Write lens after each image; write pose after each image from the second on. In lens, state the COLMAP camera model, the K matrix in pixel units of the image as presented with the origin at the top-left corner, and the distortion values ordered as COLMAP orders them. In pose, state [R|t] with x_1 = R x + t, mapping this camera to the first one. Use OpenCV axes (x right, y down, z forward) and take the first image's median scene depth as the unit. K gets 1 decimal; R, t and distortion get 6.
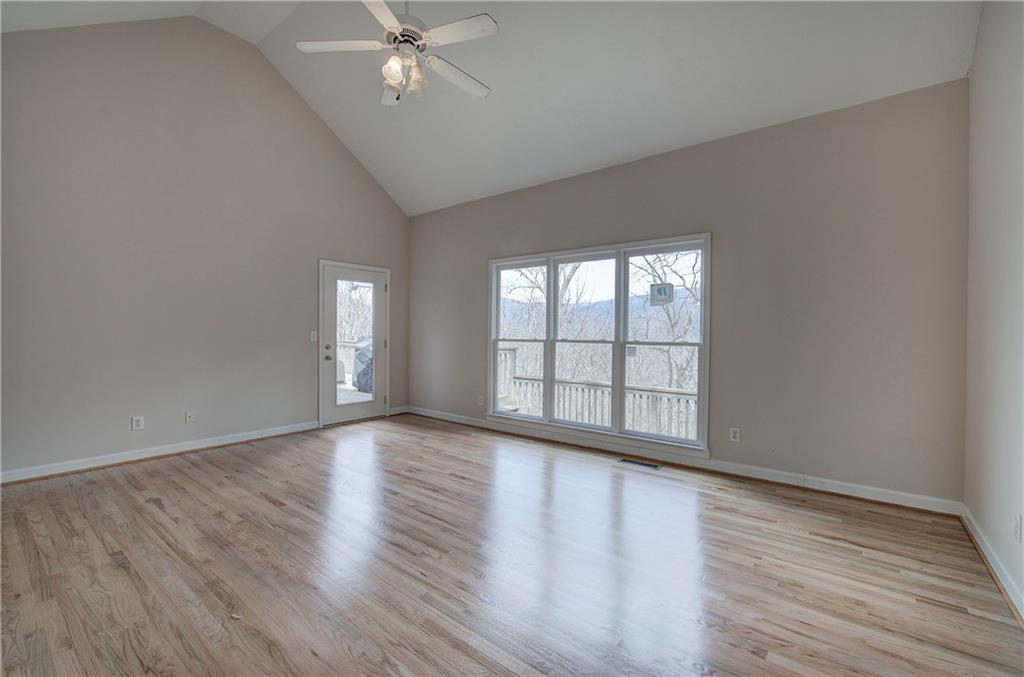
lens RADIAL K [[429.8, 0, 514.4], [0, 429.8, 330.8], [0, 0, 1]] dist [-0.004610, 0.000123]
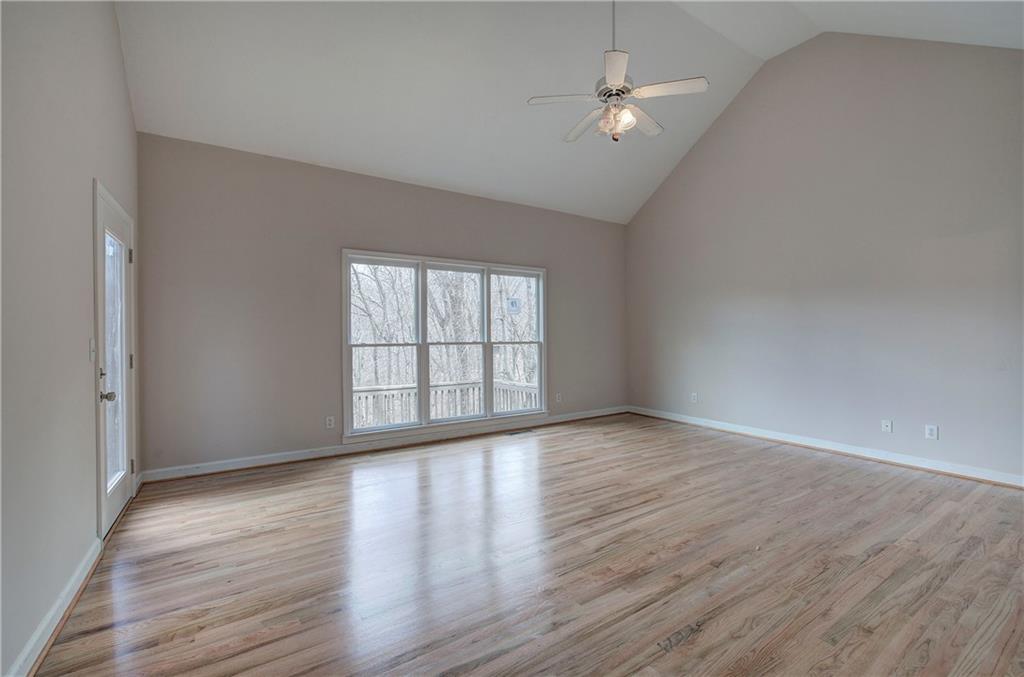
lens RADIAL K [[429.8, 0, 512.2], [0, 429.8, 338.1], [0, 0, 1]] dist [-0.004610, 0.000123]
pose [[0.325312, -0.015853, 0.945474, -0.921602], [0.003902, 0.999873, 0.015423, -0.006451], [-0.945599, -0.001328, 0.325333, 0.550118]]
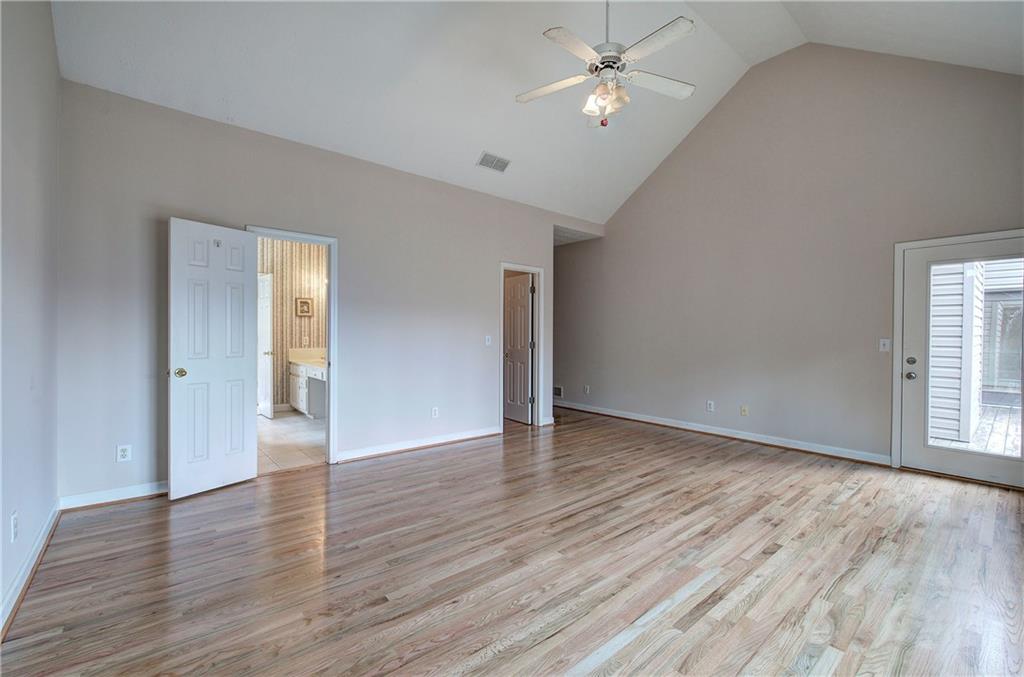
lens RADIAL K [[429.8, 0, 513.3], [0, 429.8, 339.1], [0, 0, 1]] dist [-0.004610, 0.000123]
pose [[-0.201500, 0.001810, -0.979487, 0.519848], [-0.007314, 0.999968, 0.003353, 0.005322], [0.979461, 0.007839, -0.201480, 0.619917]]
